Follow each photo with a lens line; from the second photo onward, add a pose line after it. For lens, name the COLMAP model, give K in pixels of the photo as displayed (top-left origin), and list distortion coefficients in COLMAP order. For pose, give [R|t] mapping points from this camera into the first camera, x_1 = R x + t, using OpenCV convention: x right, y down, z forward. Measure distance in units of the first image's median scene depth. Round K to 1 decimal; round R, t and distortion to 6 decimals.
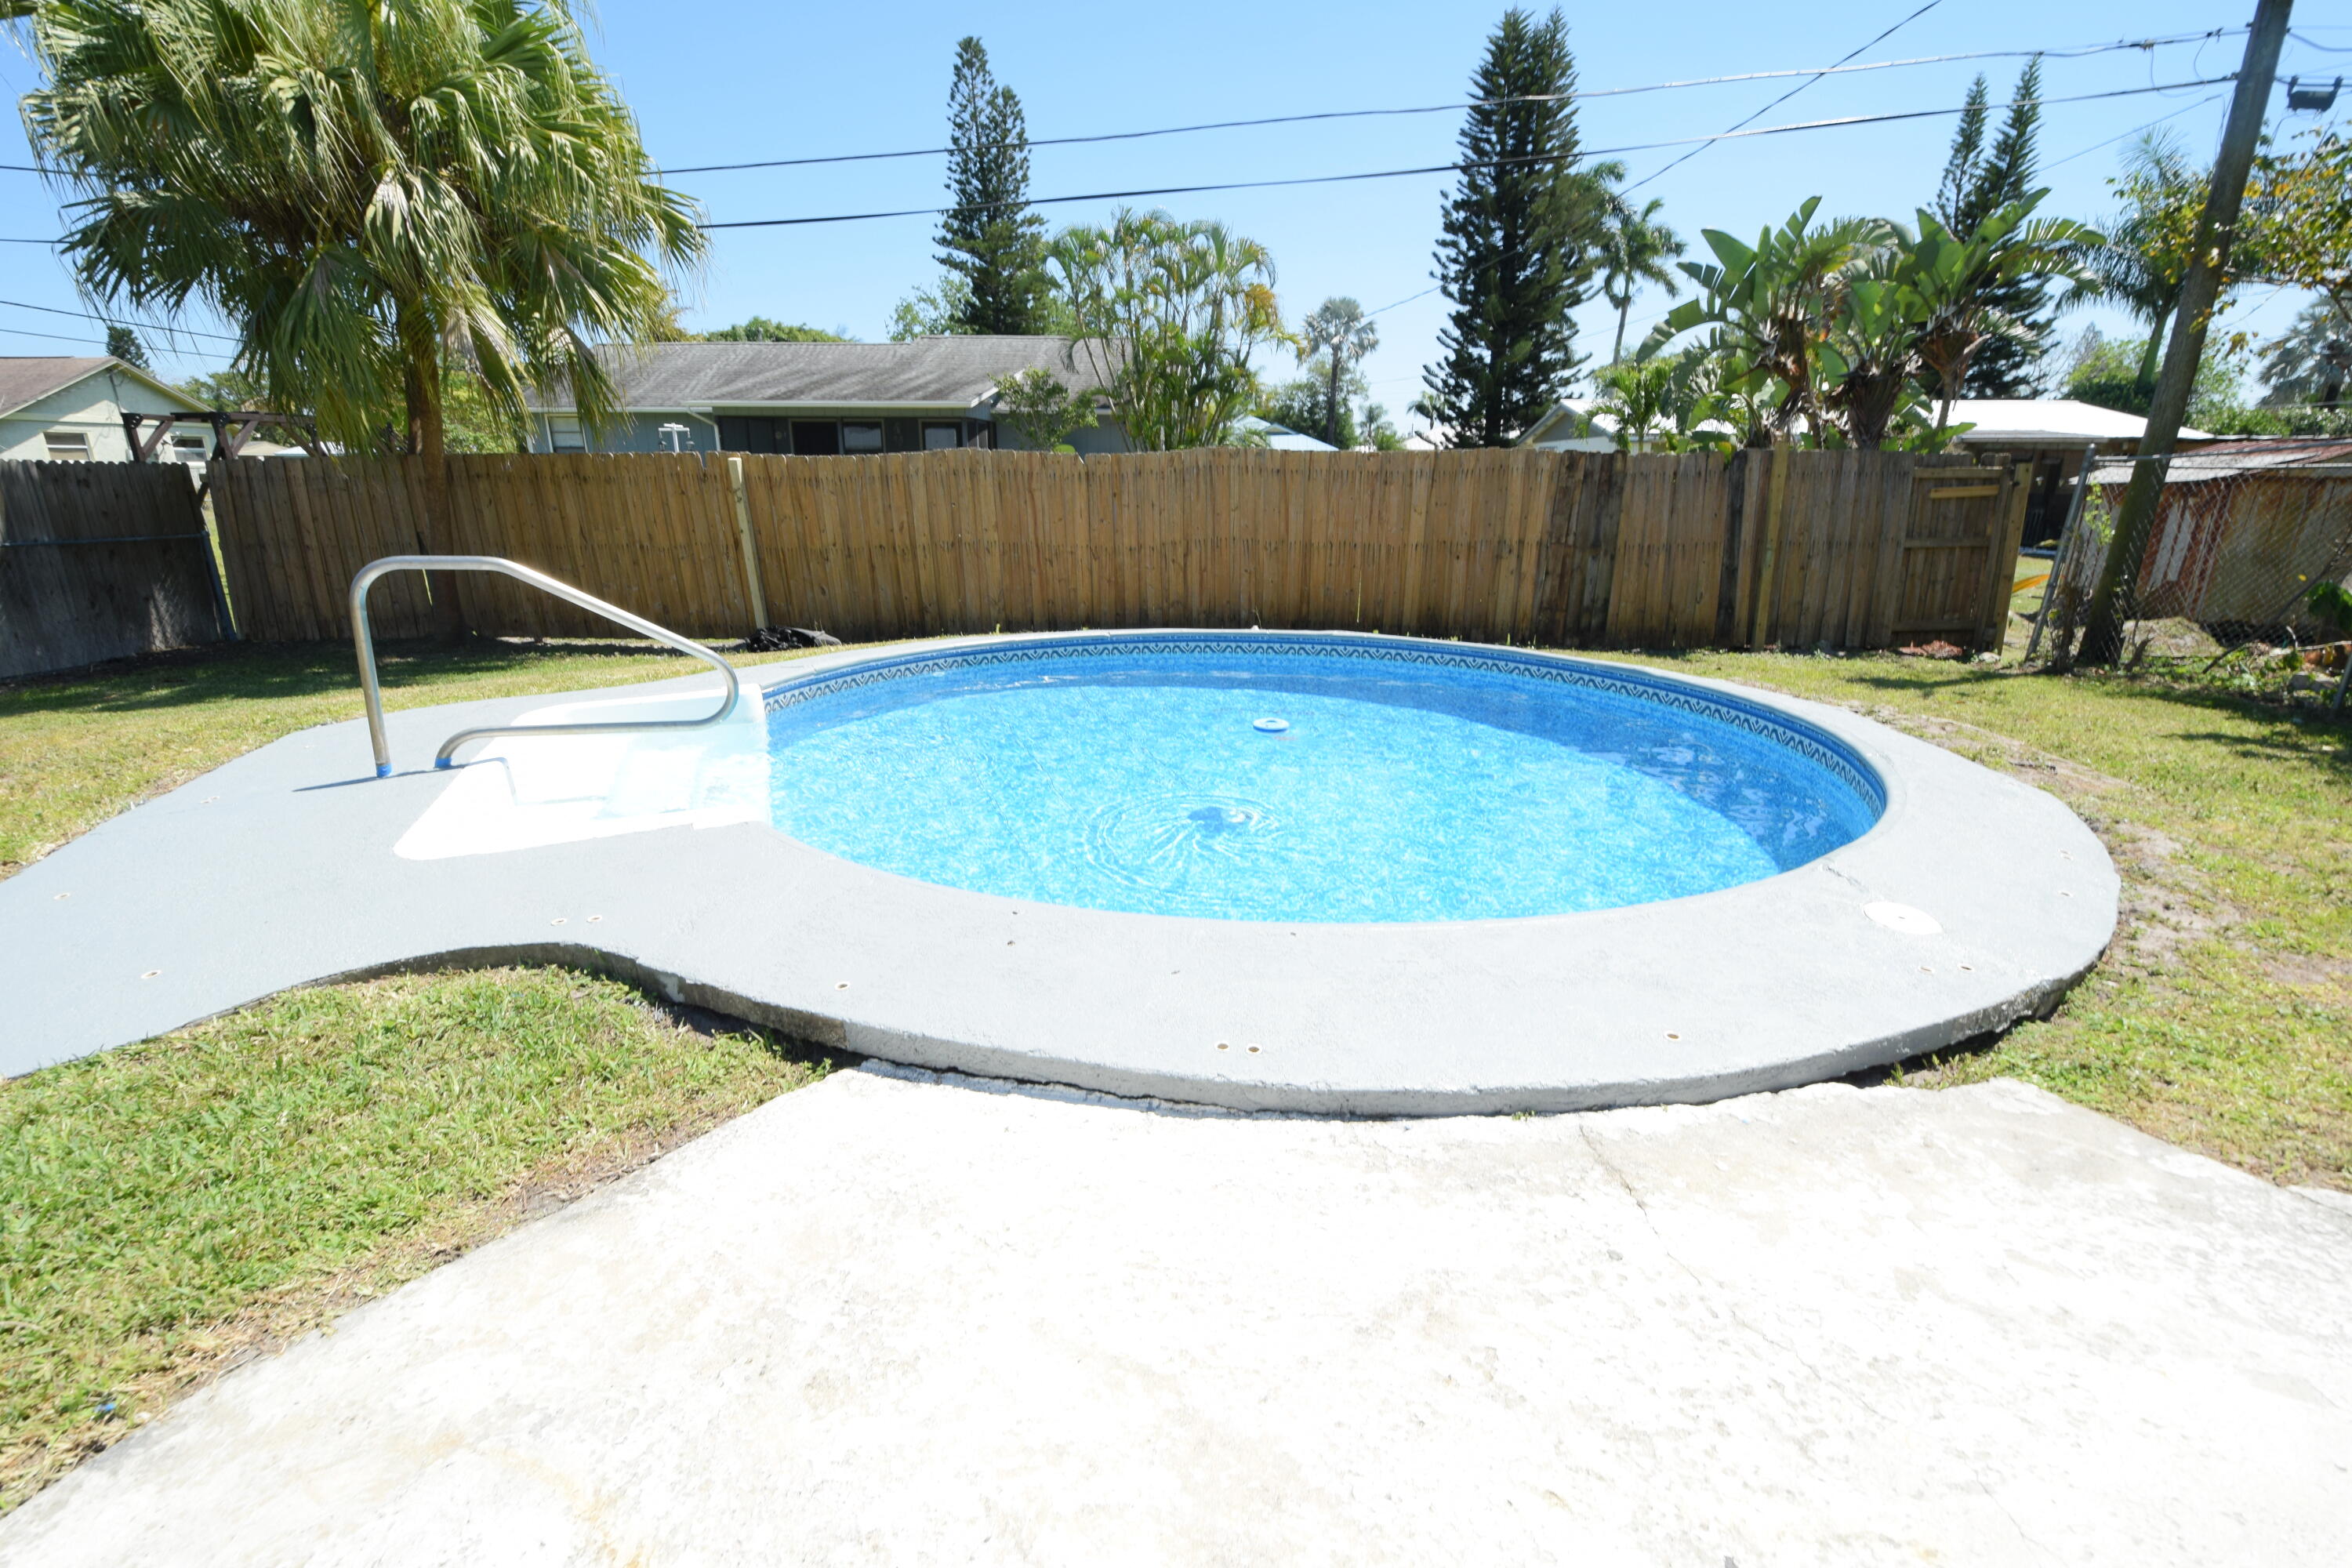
lens RADIAL K [[1022.7, 0, 1186.9], [0, 1022.7, 791.7], [0, 0, 1]] dist [0.009039, -0.006861]
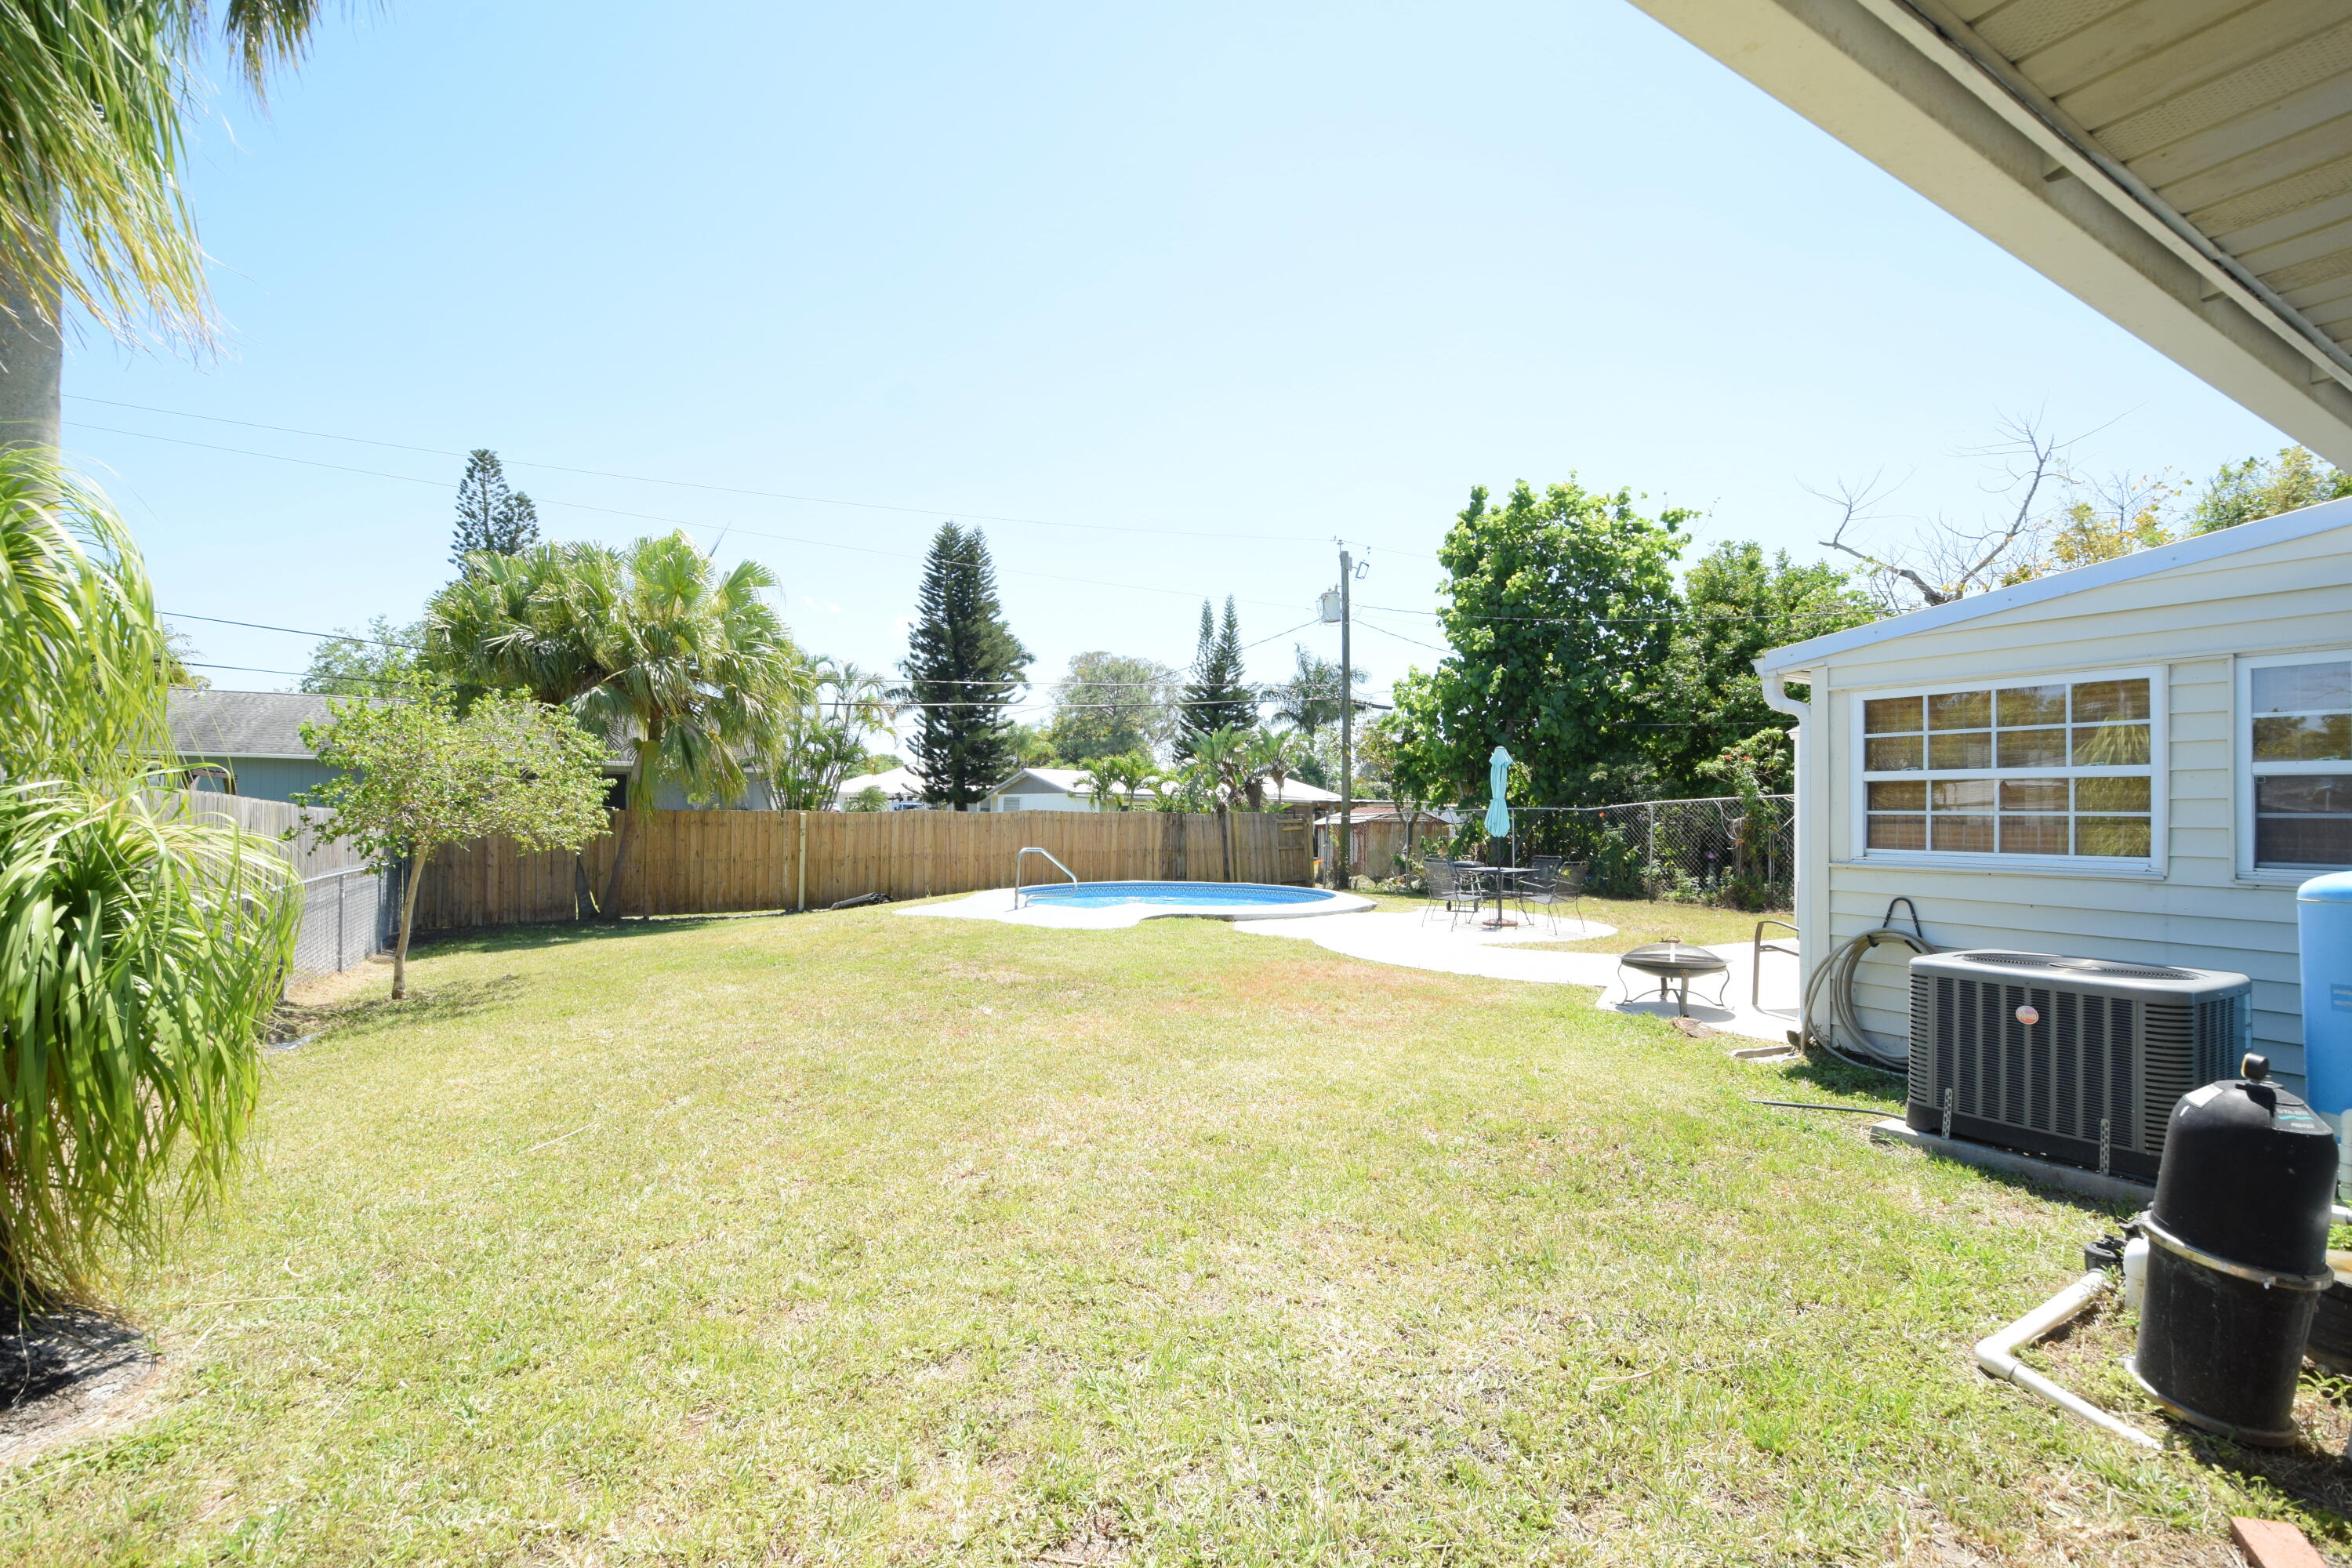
lens RADIAL K [[1022.7, 0, 1186.9], [0, 1022.7, 791.7], [0, 0, 1]] dist [0.009039, -0.006861]
pose [[0.818833, 0.017863, 0.573754, -0.910237], [0.163310, 0.950964, -0.262675, 0.245170], [-0.550312, 0.308786, 0.775763, -0.854851]]
